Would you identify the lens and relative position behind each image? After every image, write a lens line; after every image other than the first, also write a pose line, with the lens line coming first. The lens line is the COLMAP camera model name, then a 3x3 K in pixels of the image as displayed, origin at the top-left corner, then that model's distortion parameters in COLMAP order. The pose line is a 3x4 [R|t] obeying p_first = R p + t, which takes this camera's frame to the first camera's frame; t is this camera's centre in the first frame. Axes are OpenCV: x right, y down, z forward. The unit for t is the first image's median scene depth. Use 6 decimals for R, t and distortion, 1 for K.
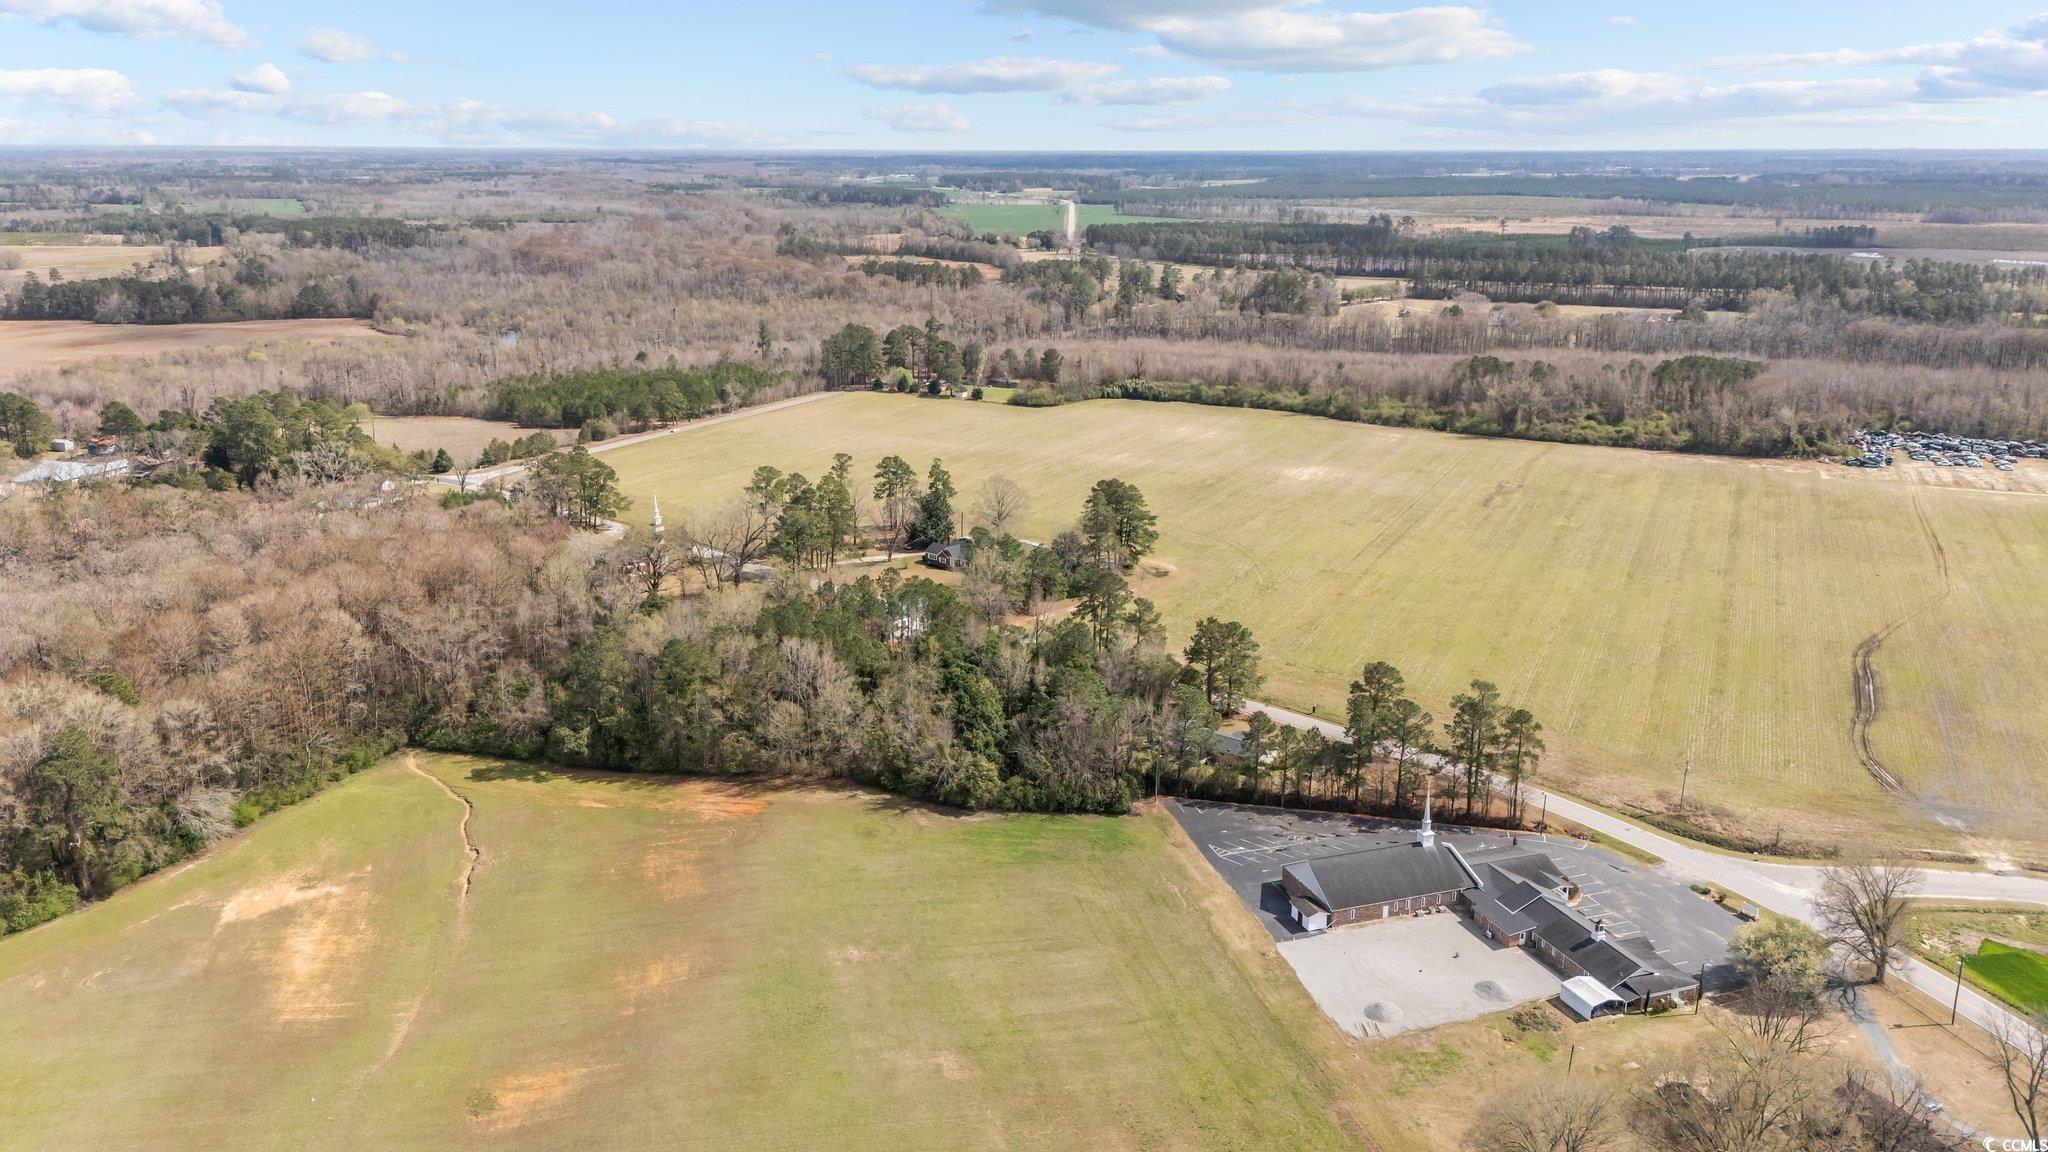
lens RADIAL K [[1533.6, 0, 1020.9], [0, 1533.6, 562.9], [0, 0, 1]] dist [0.062464, -0.063782]
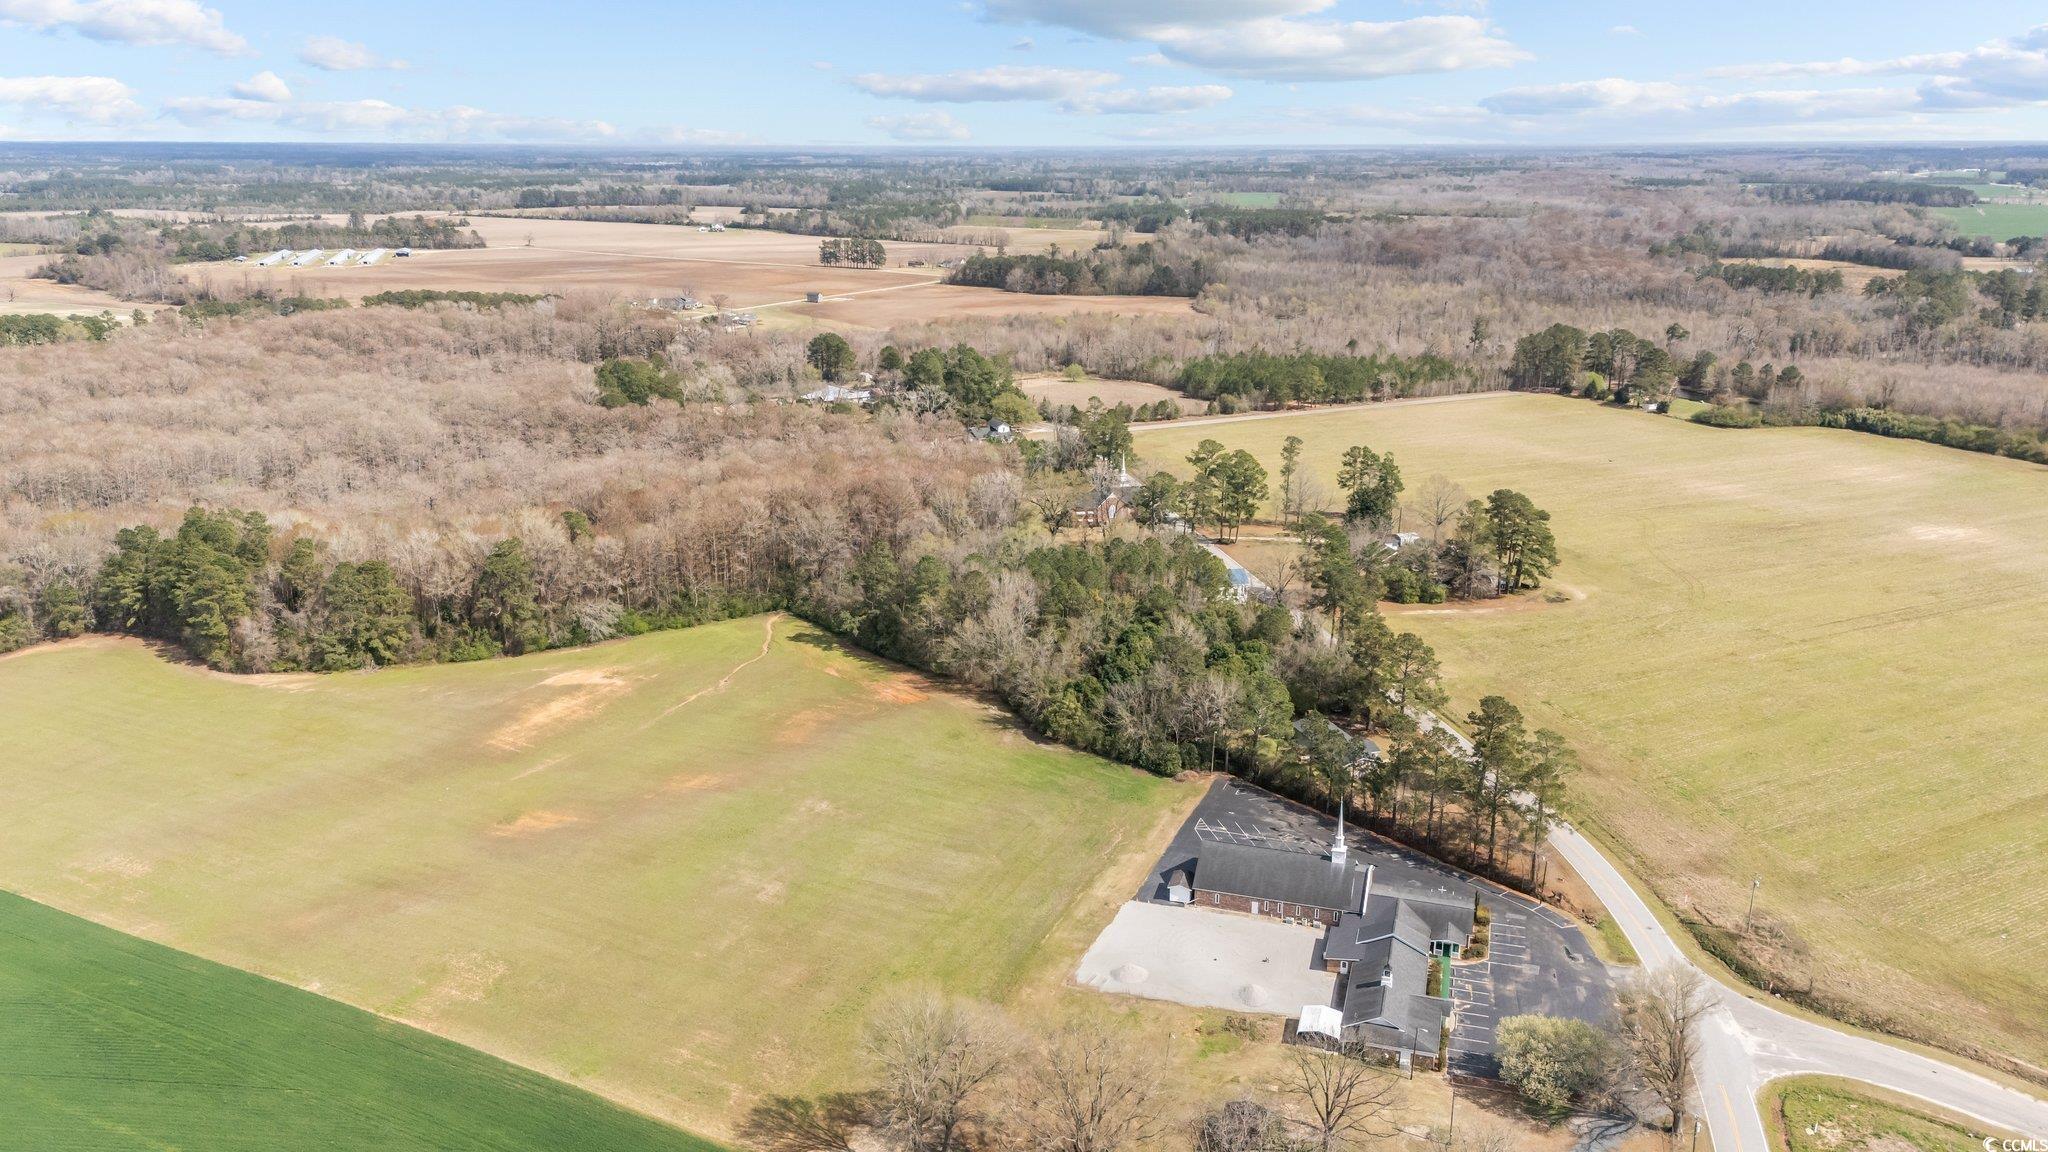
lens RADIAL K [[1533.6, 0, 1008.8], [0, 1533.6, 579.9], [0, 0, 1]] dist [0.062464, -0.063782]
pose [[0.795703, 0.161969, -0.583630, 0.248135], [-0.154276, 0.985998, 0.063299, -0.008223], [0.585710, 0.039673, 0.809549, 0.034373]]
